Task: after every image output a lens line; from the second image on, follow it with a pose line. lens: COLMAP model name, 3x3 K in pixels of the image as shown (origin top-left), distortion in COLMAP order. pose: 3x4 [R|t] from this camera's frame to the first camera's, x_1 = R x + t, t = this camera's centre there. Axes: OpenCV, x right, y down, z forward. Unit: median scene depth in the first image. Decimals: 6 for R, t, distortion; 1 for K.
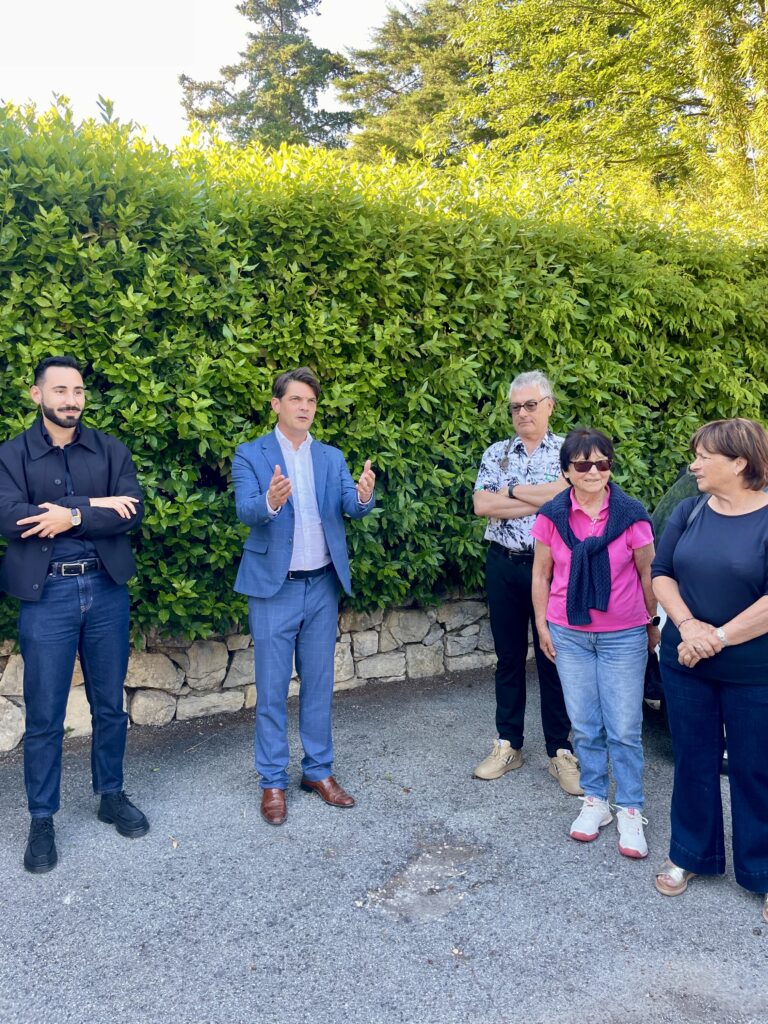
lens RADIAL K [[781.0, 0, 386.6], [0, 781.0, 501.1], [0, 0, 1]] dist [0.076885, -0.106585]
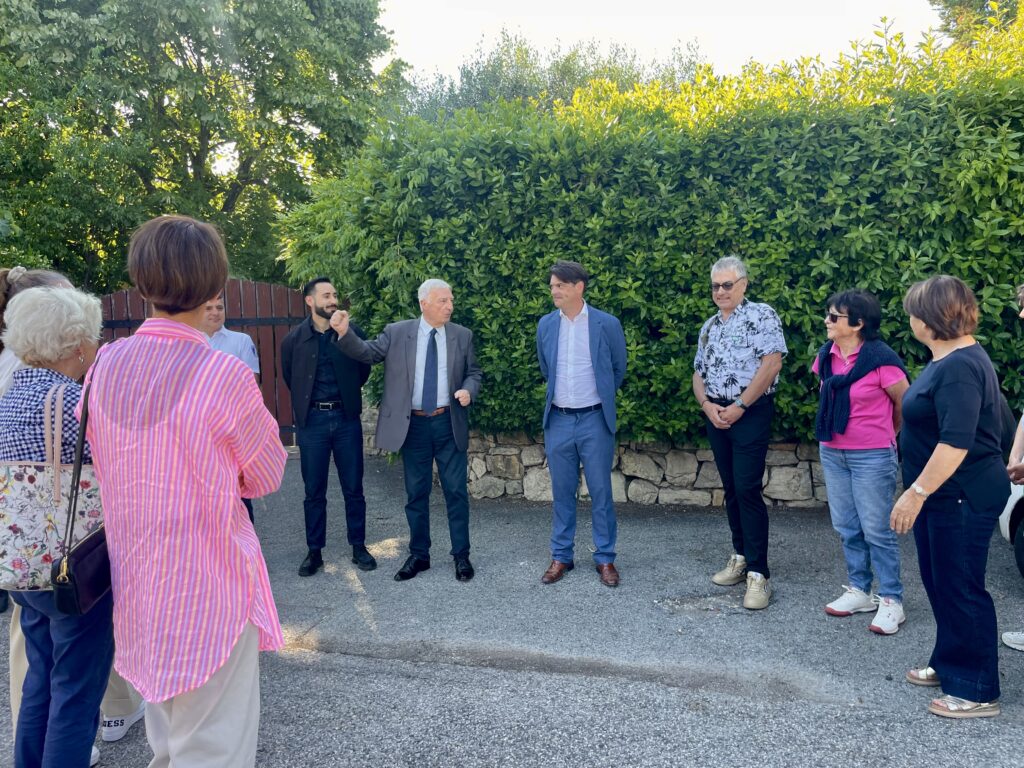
lens RADIAL K [[781.0, 0, 511.0], [0, 781.0, 376.8], [0, 0, 1]] dist [0.076885, -0.106585]
pose [[0.717793, 0.024576, -0.695822, 0.614582], [-0.007646, 0.999595, 0.027417, 0.013241], [0.696214, -0.014359, 0.717690, -0.238325]]
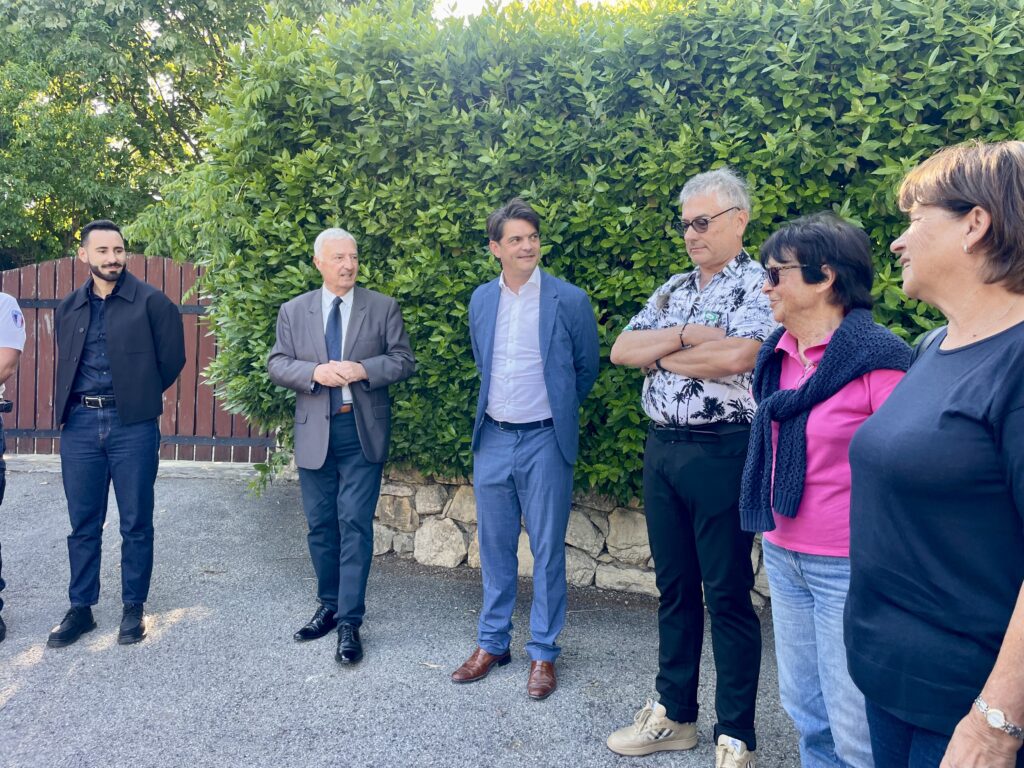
lens RADIAL K [[781.0, 0, 513.6], [0, 781.0, 373.2], [0, 0, 1]] dist [0.076885, -0.106585]
pose [[0.629081, 0.036927, -0.776463, 0.478291], [-0.069203, 0.997565, -0.008625, 0.038208], [0.774254, 0.059159, 0.630104, 0.350667]]
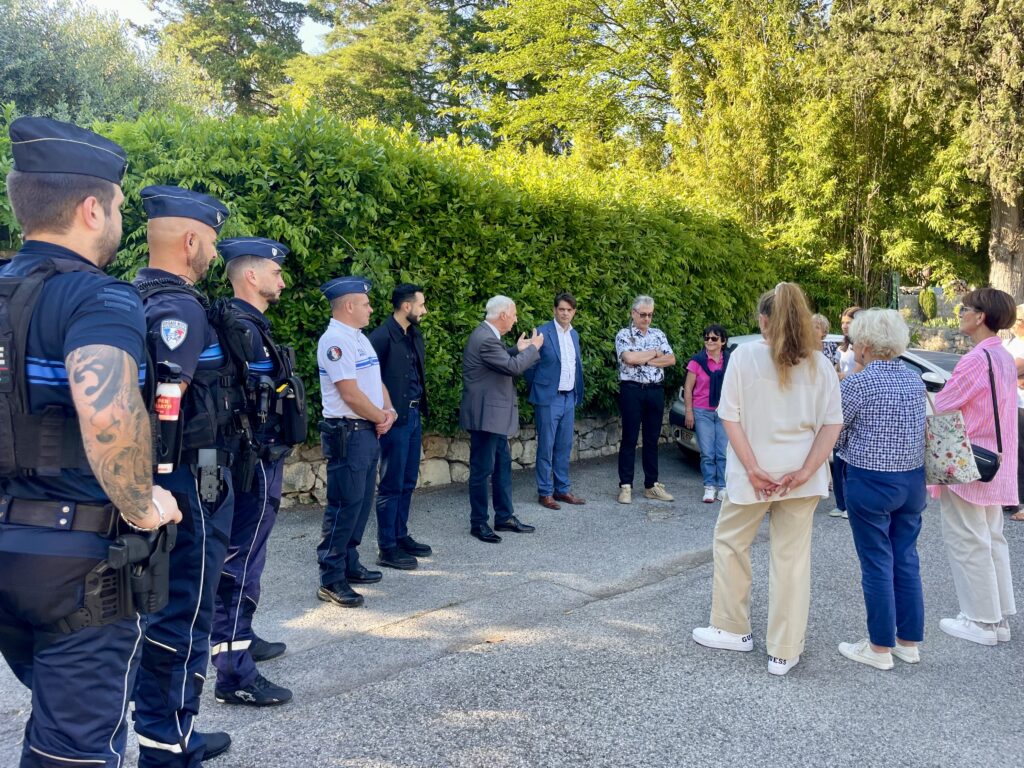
lens RADIAL K [[781.0, 0, 522.4], [0, 781.0, 387.5], [0, 0, 1]] dist [0.076885, -0.106585]
pose [[0.950422, -0.005569, 0.310912, -0.828240], [0.000965, 0.999888, 0.014960, 0.047308], [-0.310961, -0.013919, 0.950321, -0.864179]]
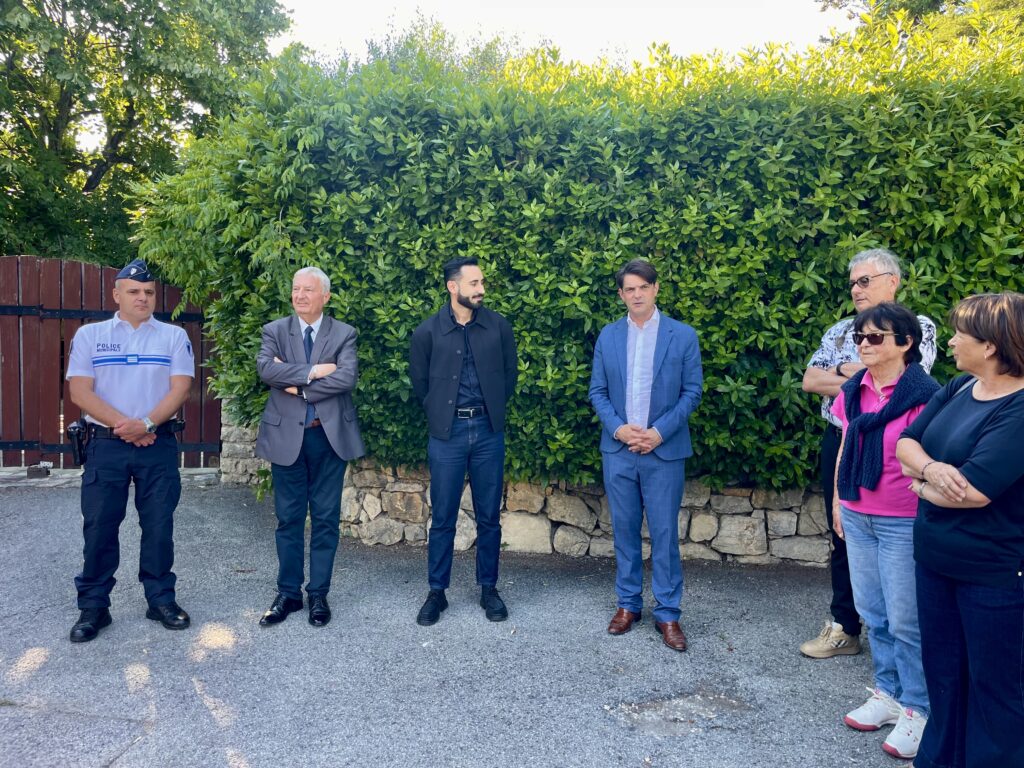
lens RADIAL K [[781.0, 0, 515.5], [0, 781.0, 383.2], [0, 0, 1]] dist [0.076885, -0.106585]
pose [[0.806955, 0.047412, -0.588707, 0.384711], [-0.052455, 0.998587, 0.008521, 0.015288], [0.588279, 0.024004, 0.808301, -0.035857]]
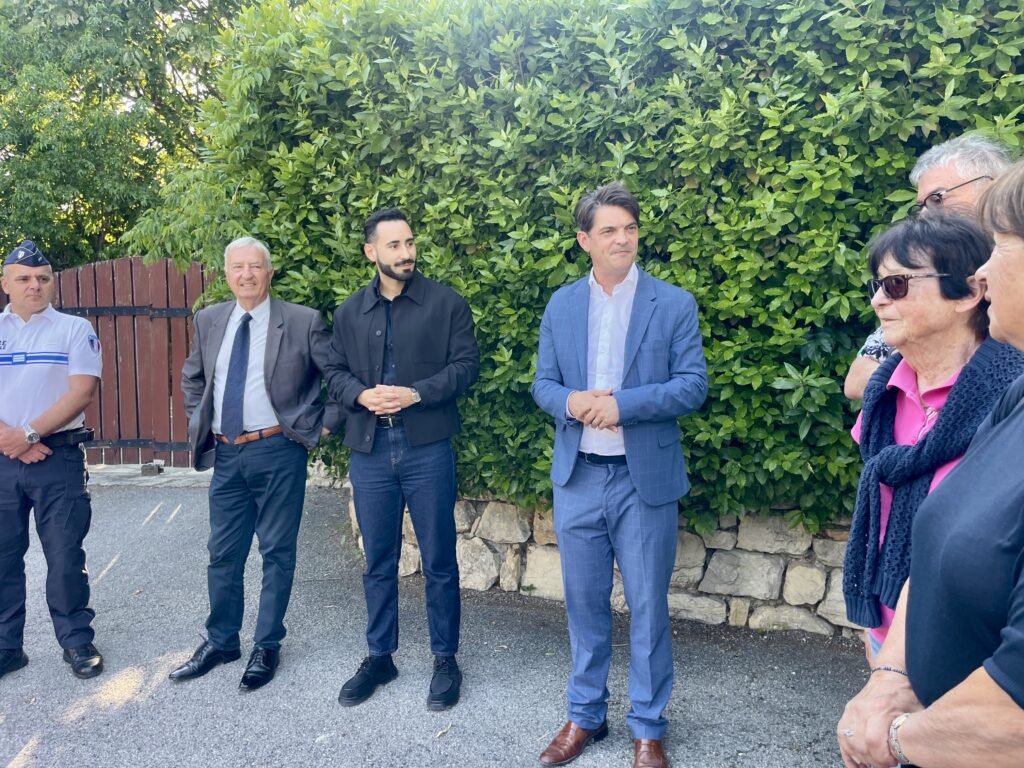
lens RADIAL K [[781.0, 0, 507.6], [0, 781.0, 380.8], [0, 0, 1]] dist [0.076885, -0.106585]
pose [[0.578369, 0.044824, -0.814543, 0.406298], [-0.032016, 0.998967, 0.032240, -0.001337], [0.815147, 0.007431, 0.579207, 0.436324]]
